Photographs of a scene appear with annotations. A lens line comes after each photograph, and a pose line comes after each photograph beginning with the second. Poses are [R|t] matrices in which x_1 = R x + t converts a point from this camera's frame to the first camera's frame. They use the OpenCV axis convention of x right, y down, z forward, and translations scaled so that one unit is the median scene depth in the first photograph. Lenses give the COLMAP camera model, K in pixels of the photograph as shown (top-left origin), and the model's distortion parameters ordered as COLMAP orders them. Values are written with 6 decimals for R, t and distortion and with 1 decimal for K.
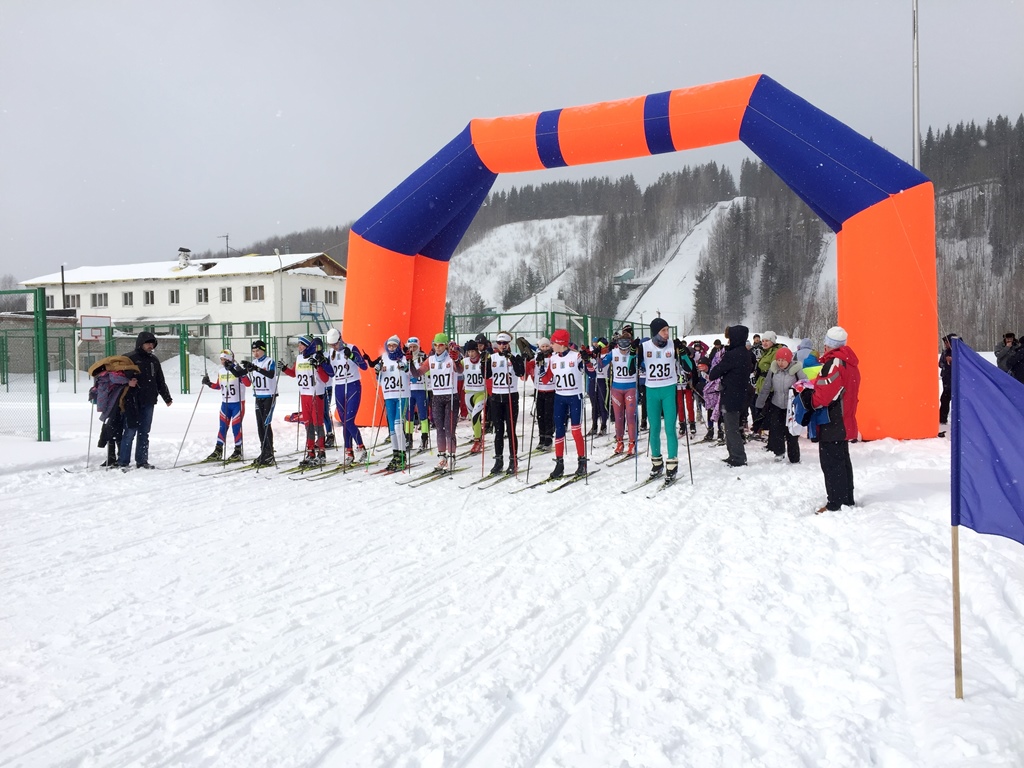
lens RADIAL K [[864.4, 0, 519.4], [0, 864.4, 385.2], [0, 0, 1]] dist [0.088894, -0.094797]
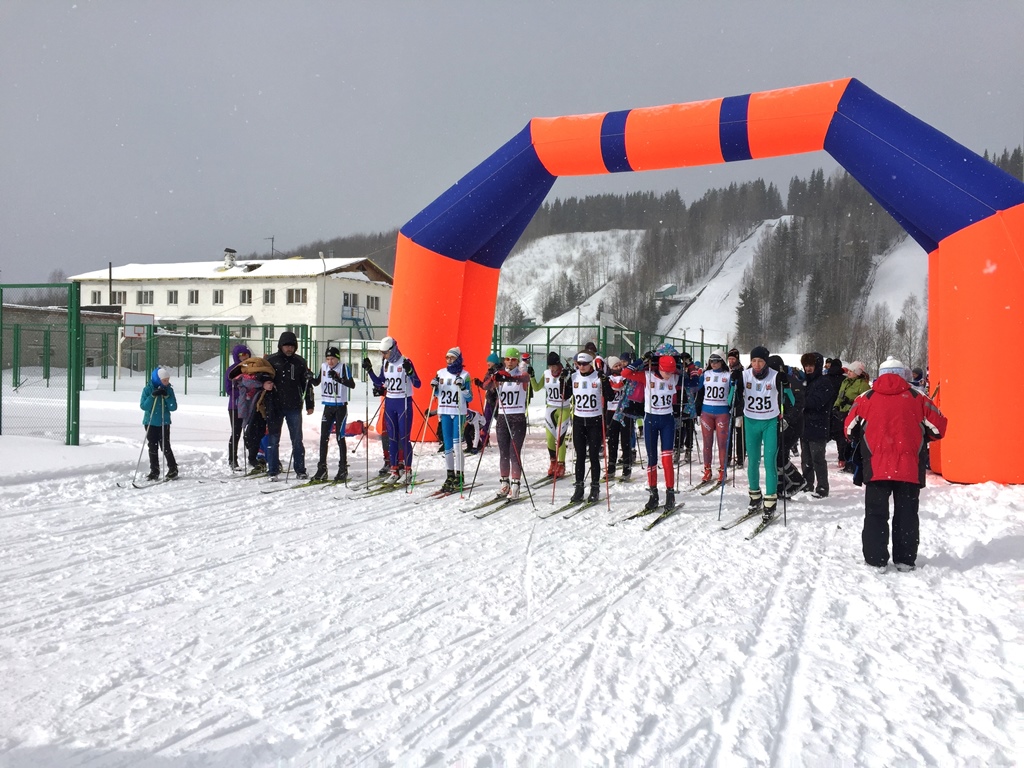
lens RADIAL K [[864.4, 0, 519.4], [0, 864.4, 385.2], [0, 0, 1]] dist [0.088894, -0.094797]
pose [[0.998414, 0.038835, -0.040759, -0.041393], [-0.039353, 0.999153, -0.011985, -0.013002], [0.040259, 0.013570, 0.999097, 0.124536]]
